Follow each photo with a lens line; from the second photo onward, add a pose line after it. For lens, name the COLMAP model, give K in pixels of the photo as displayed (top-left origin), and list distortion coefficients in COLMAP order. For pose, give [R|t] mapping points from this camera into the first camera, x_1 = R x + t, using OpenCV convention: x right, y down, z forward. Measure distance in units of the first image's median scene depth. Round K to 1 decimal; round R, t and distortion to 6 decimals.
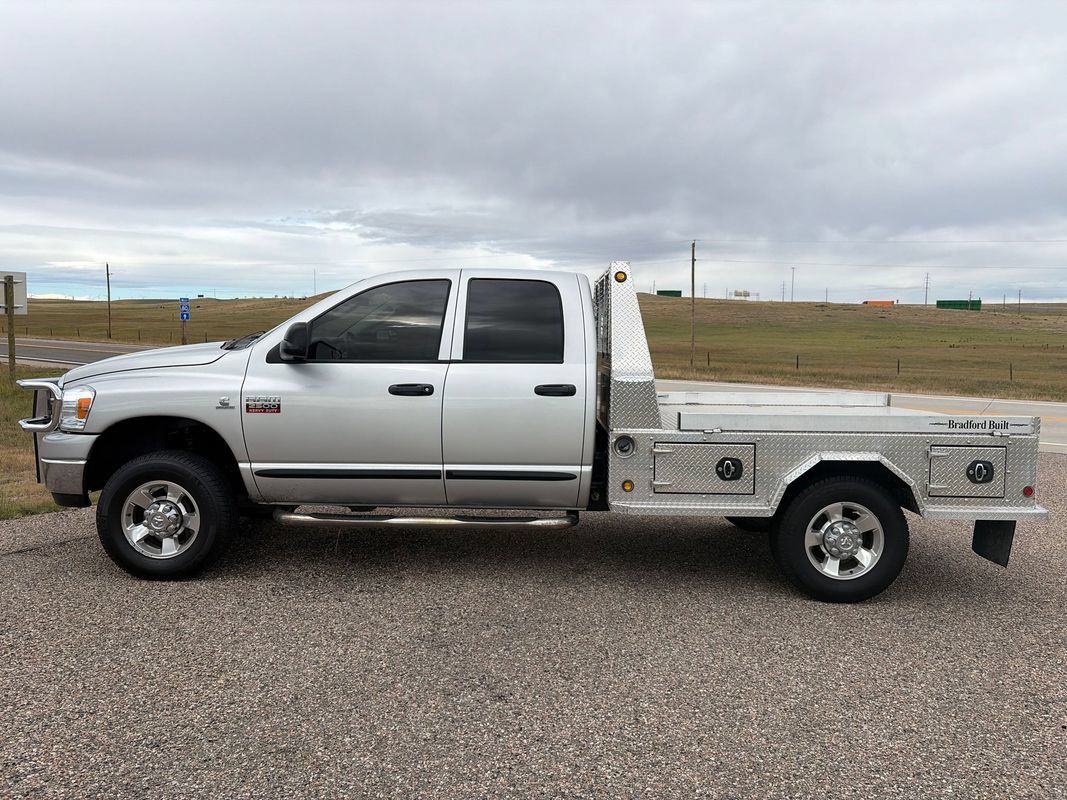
lens RADIAL K [[799.7, 0, 543.9], [0, 799.7, 404.9], [0, 0, 1]] dist [0.043998, -0.047662]
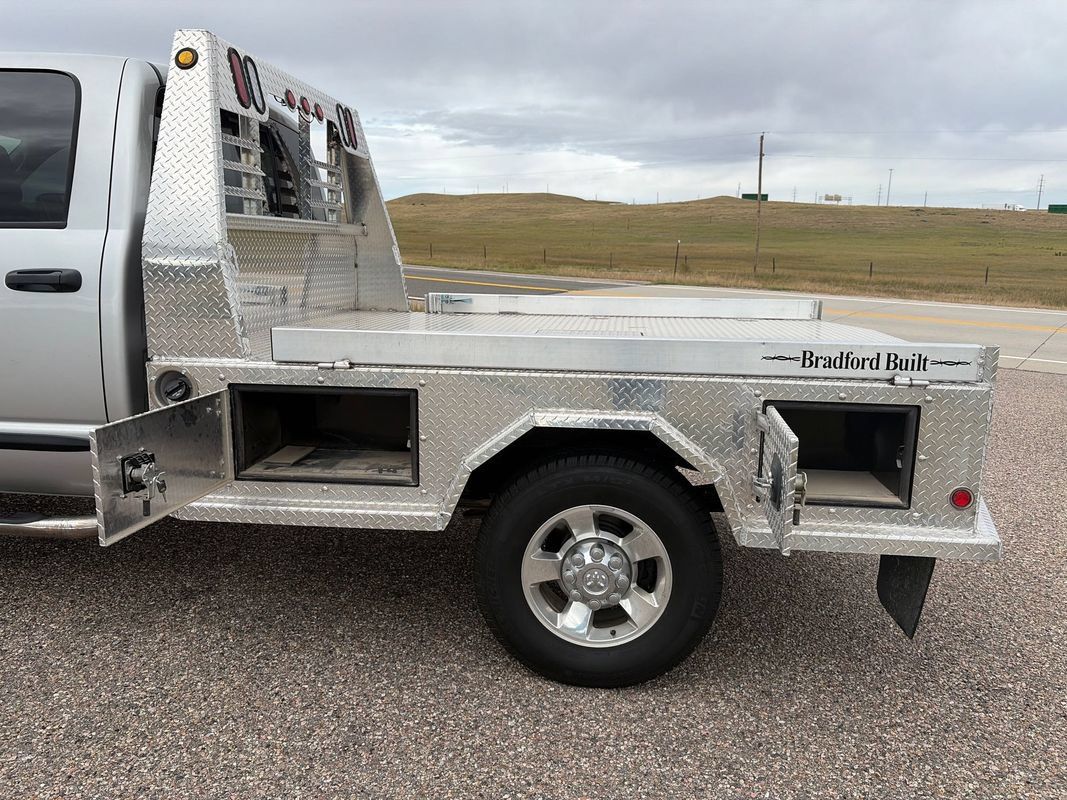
lens RADIAL K [[799.7, 0, 543.9], [0, 799.7, 404.9], [0, 0, 1]] dist [0.043998, -0.047662]
pose [[0.995394, 0.023242, -0.093005, 0.385662], [-0.012527, 0.993382, 0.114168, -0.002170], [0.095043, -0.112477, 0.989098, 0.490014]]
